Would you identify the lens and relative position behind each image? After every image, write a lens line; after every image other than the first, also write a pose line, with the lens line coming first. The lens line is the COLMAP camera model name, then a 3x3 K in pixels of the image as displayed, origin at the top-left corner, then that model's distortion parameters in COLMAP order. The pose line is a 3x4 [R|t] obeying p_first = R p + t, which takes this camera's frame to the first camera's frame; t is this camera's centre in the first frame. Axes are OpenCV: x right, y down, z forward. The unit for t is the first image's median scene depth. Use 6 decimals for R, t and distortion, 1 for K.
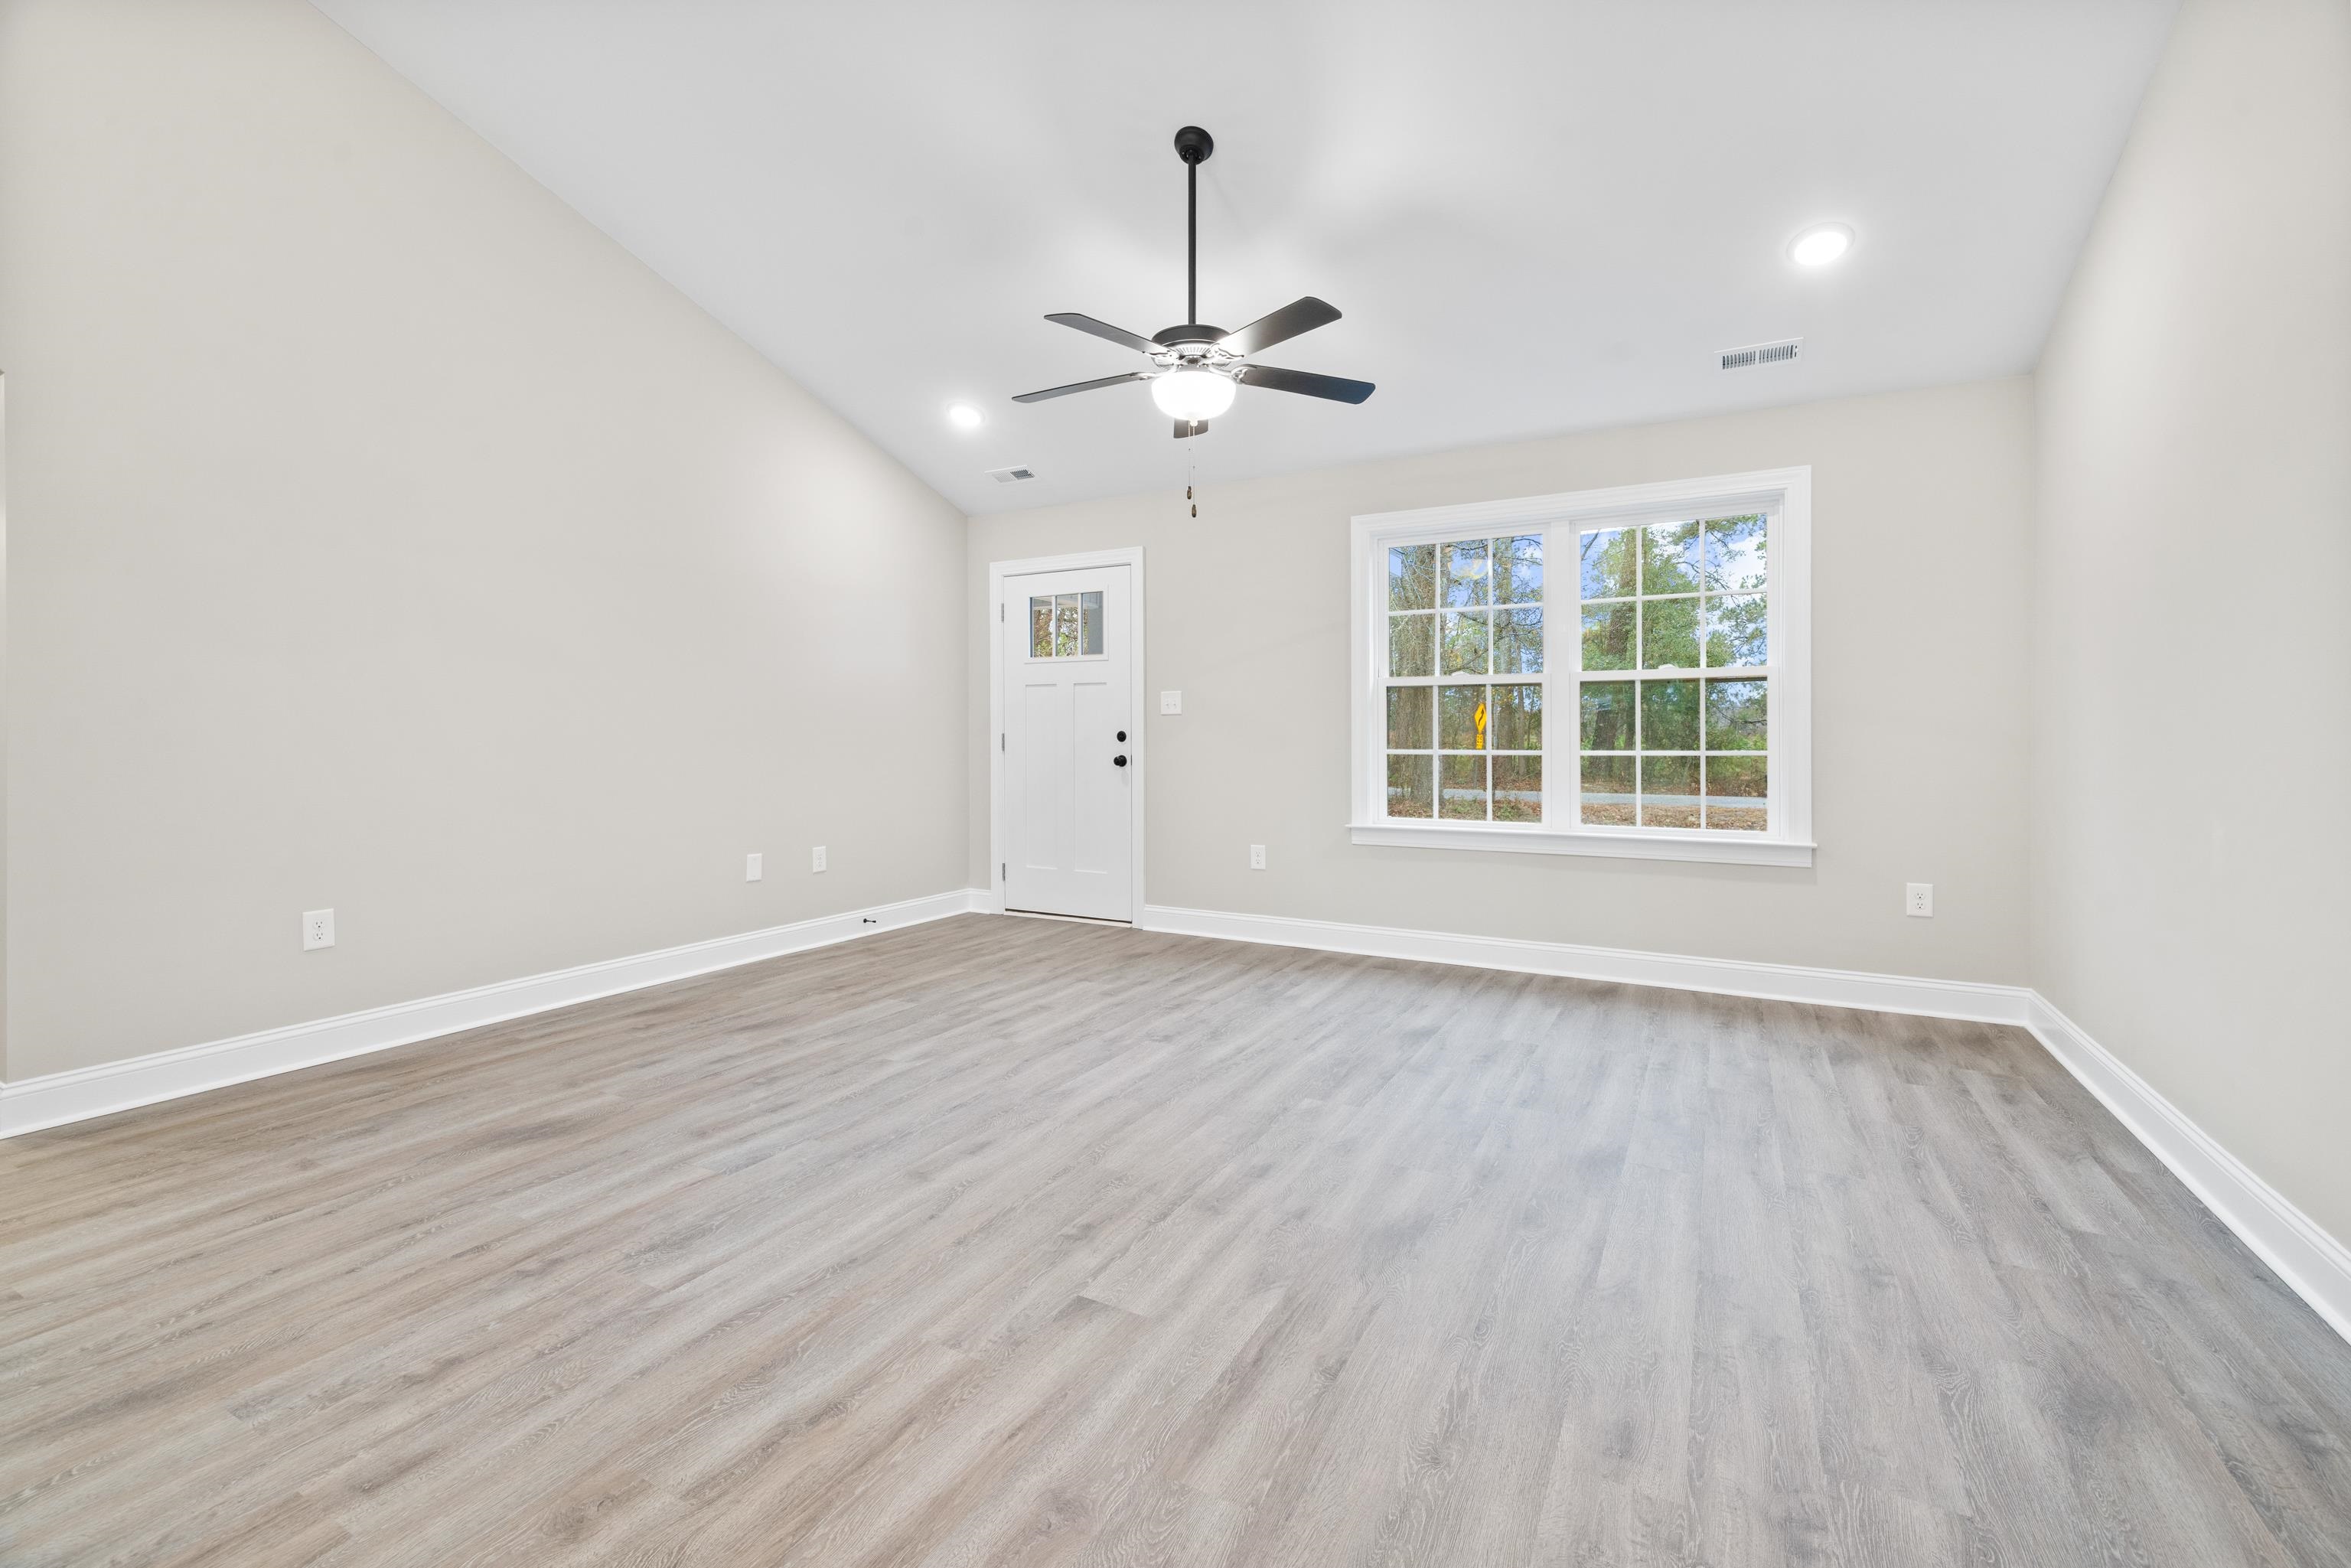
lens RADIAL K [[999.0, 0, 1179.4], [0, 999.0, 742.9], [0, 0, 1]] dist [0.000173, 0.000072]
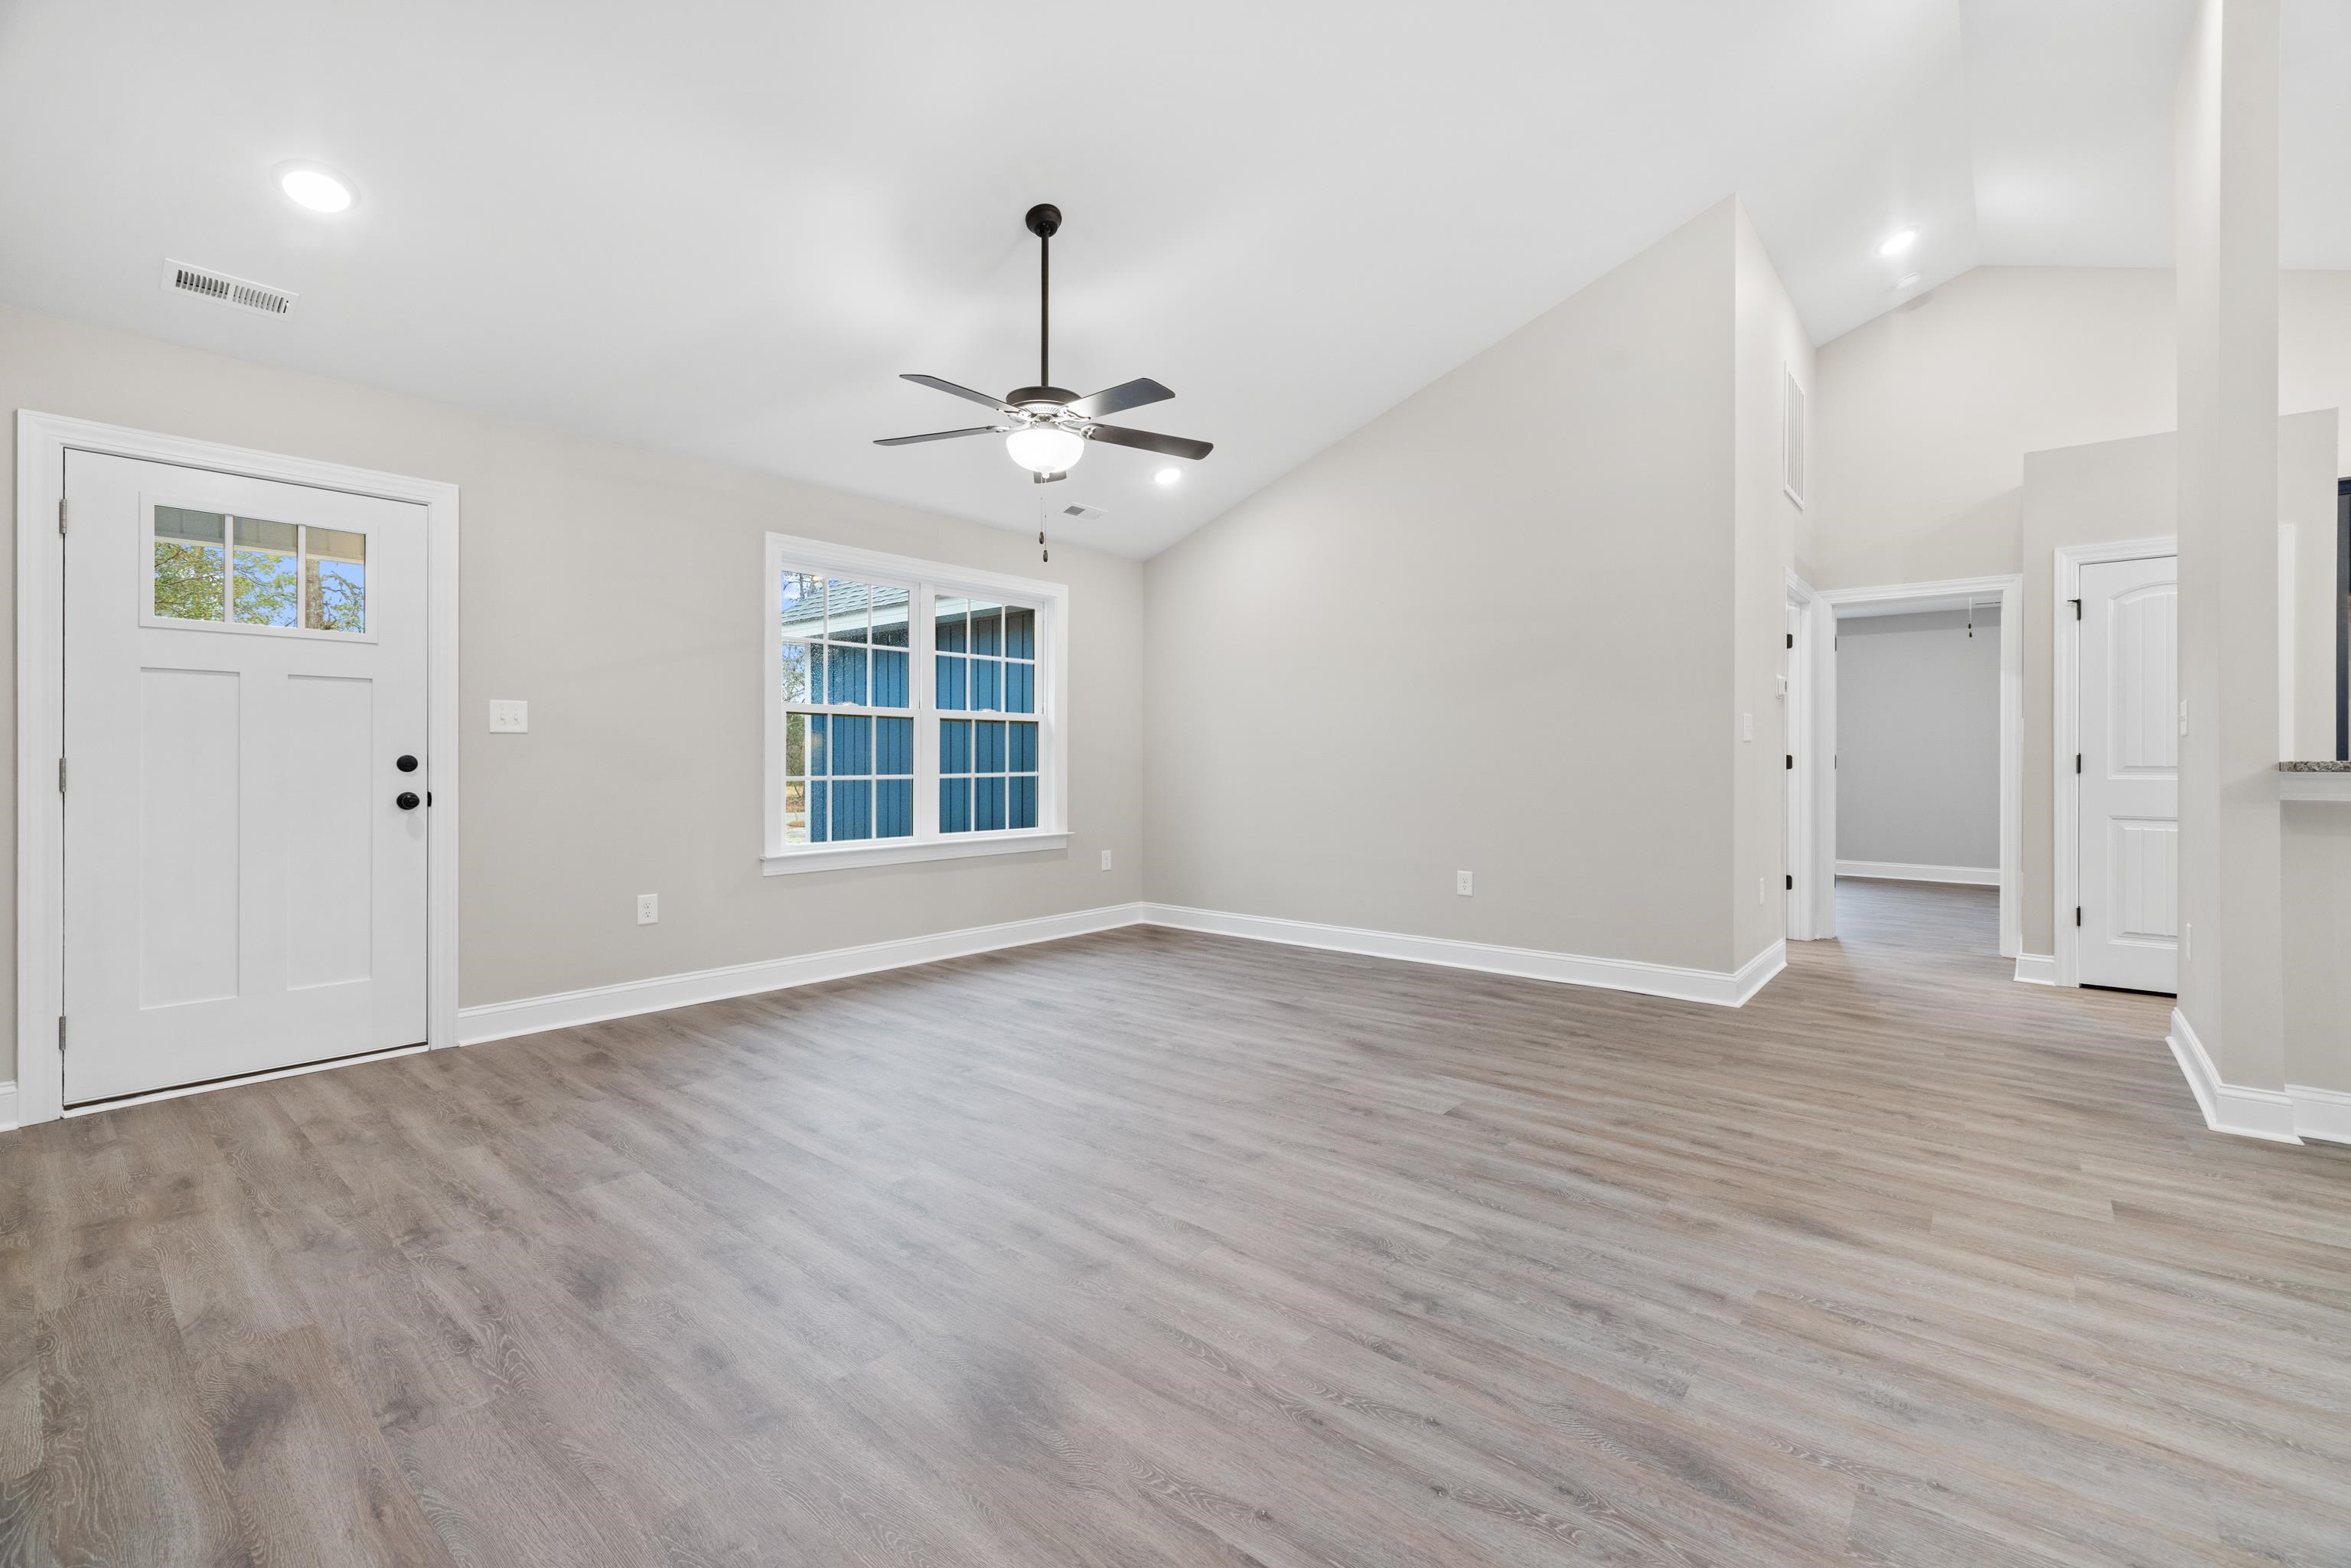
lens RADIAL K [[999.7, 0, 1185.2], [0, 999.7, 765.4], [0, 0, 1]] dist [-0.000443, -0.000106]
pose [[0.199378, -0.004573, 0.979912, -1.112897], [0.006924, 0.999971, 0.003258, -0.007198], [-0.979898, 0.006135, 0.199404, 0.691072]]
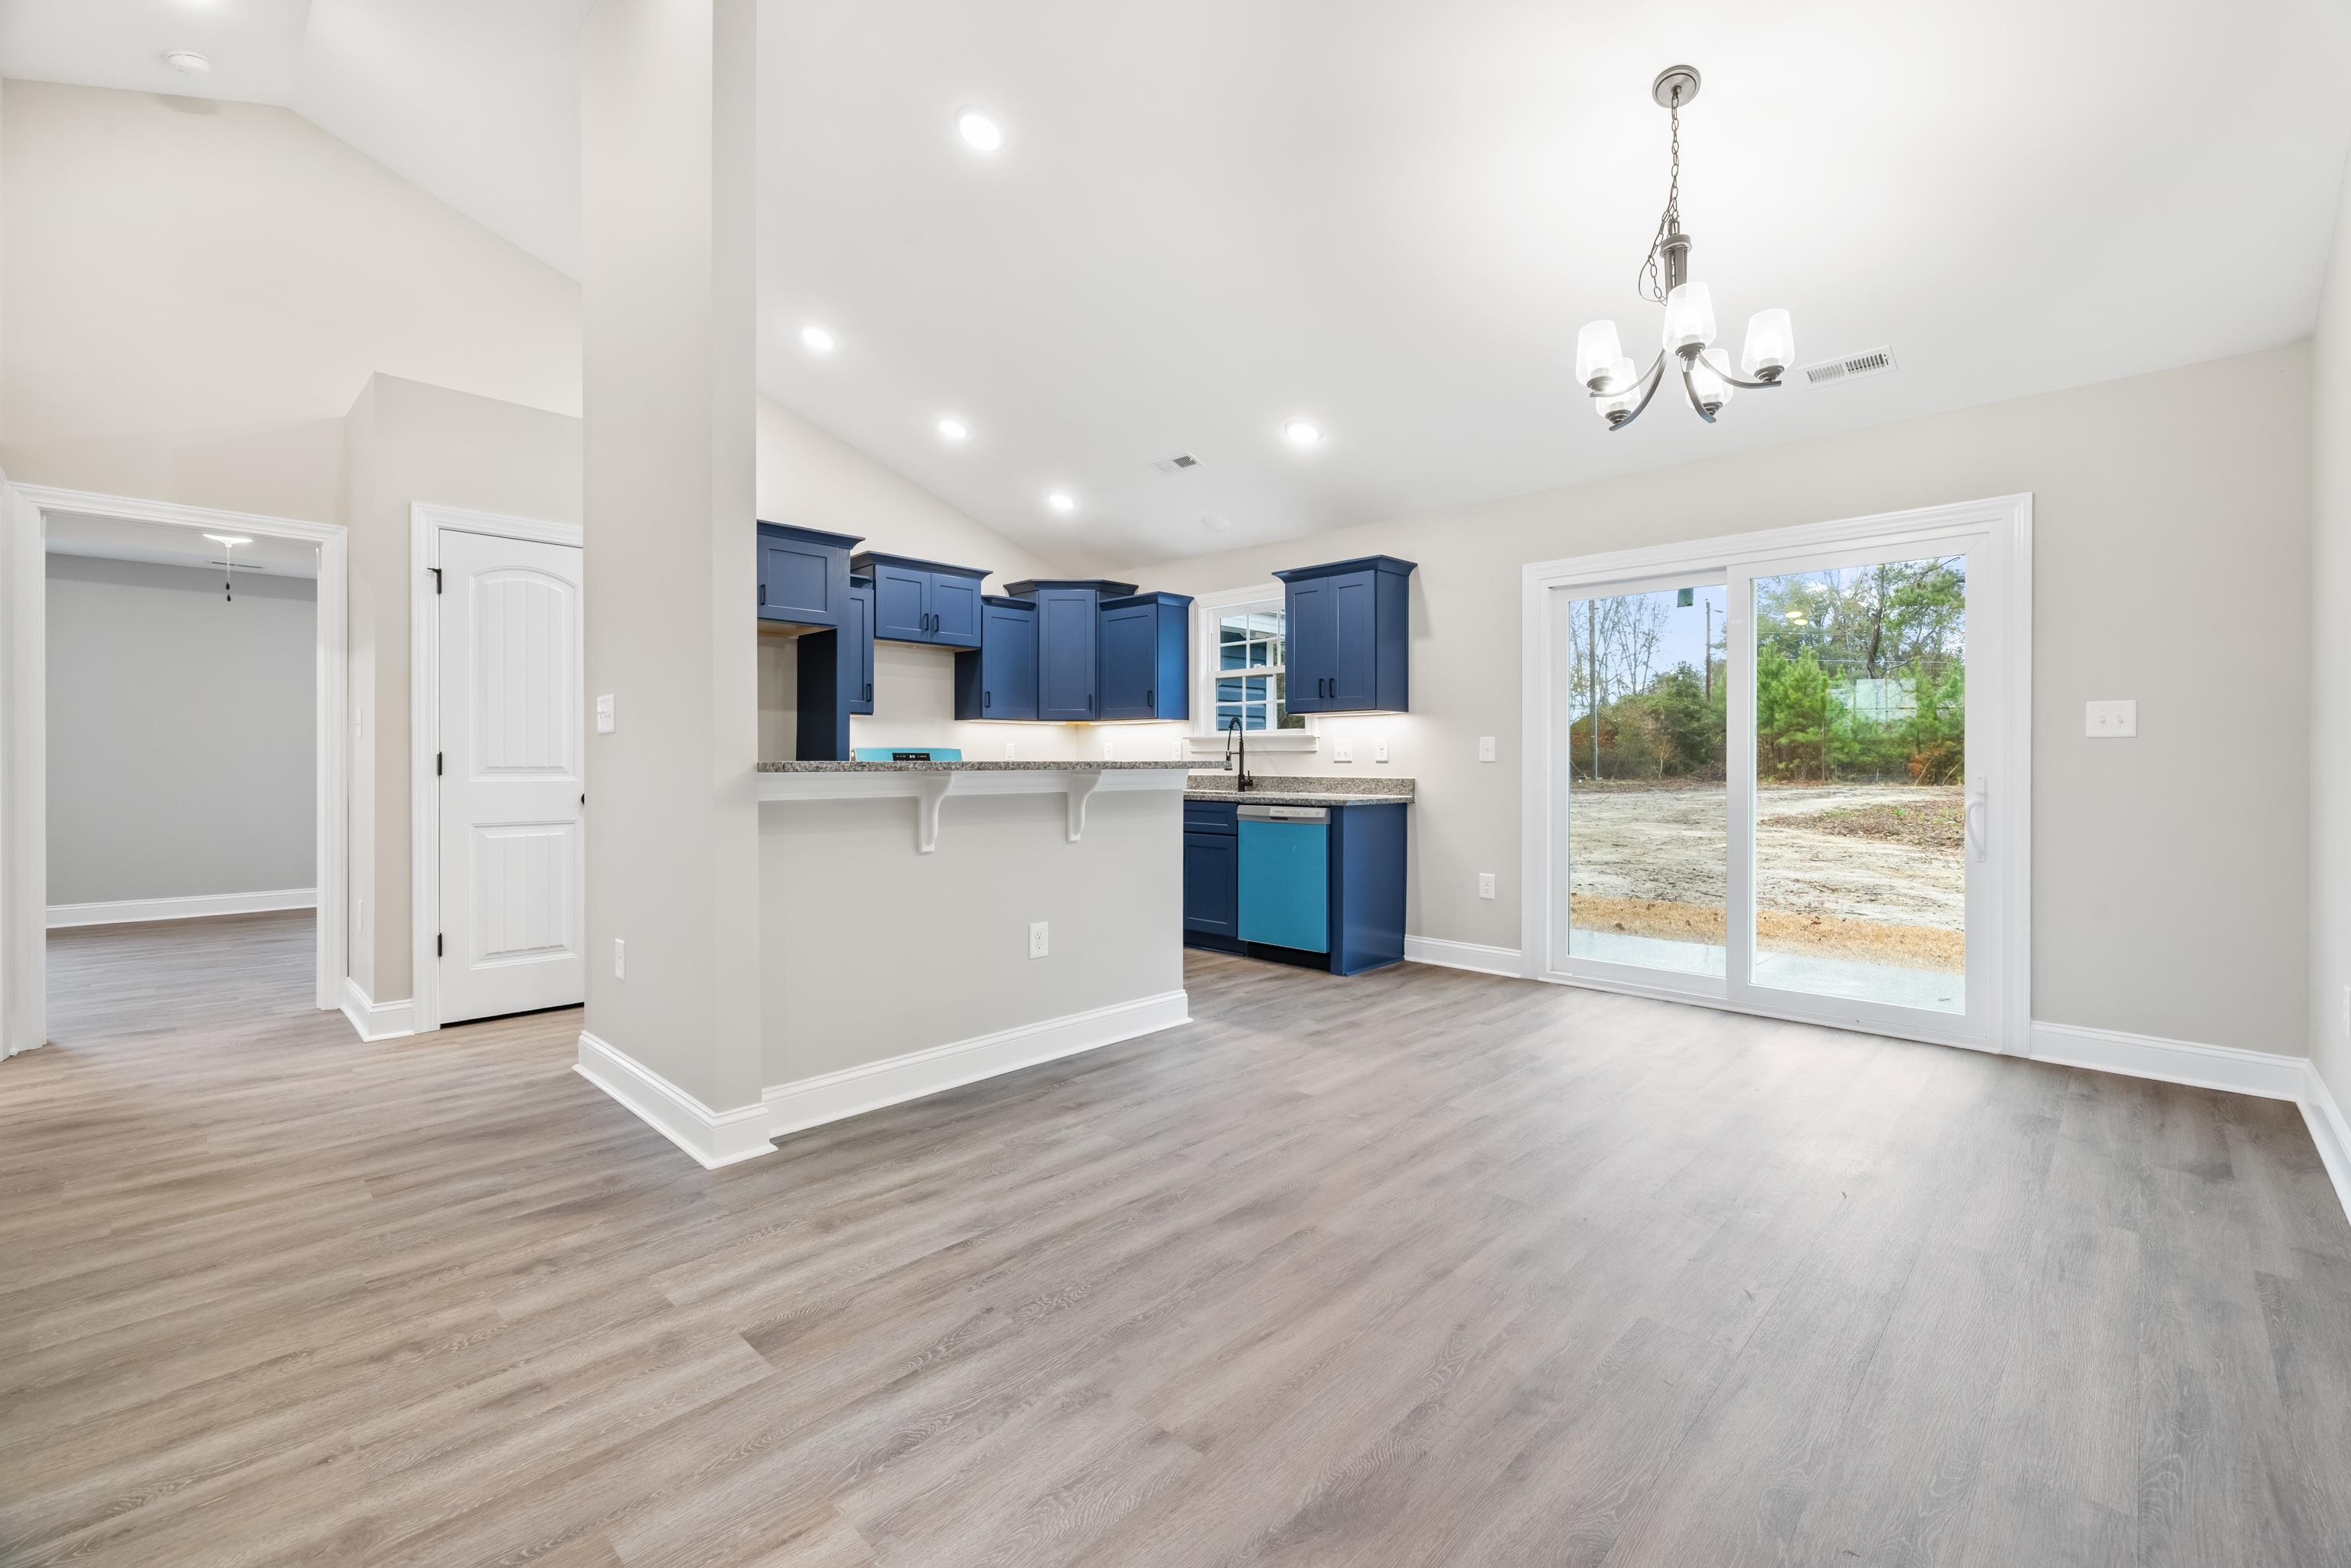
lens RADIAL K [[997.3, 0, 1179.3], [0, 997.3, 766.0], [0, 0, 1]] dist [0.000721, 0.000180]
pose [[-0.963340, -0.001032, 0.268282, -0.593880], [0.002583, 0.999911, 0.013121, -0.007570], [-0.268272, 0.013333, -0.963251, 0.637927]]
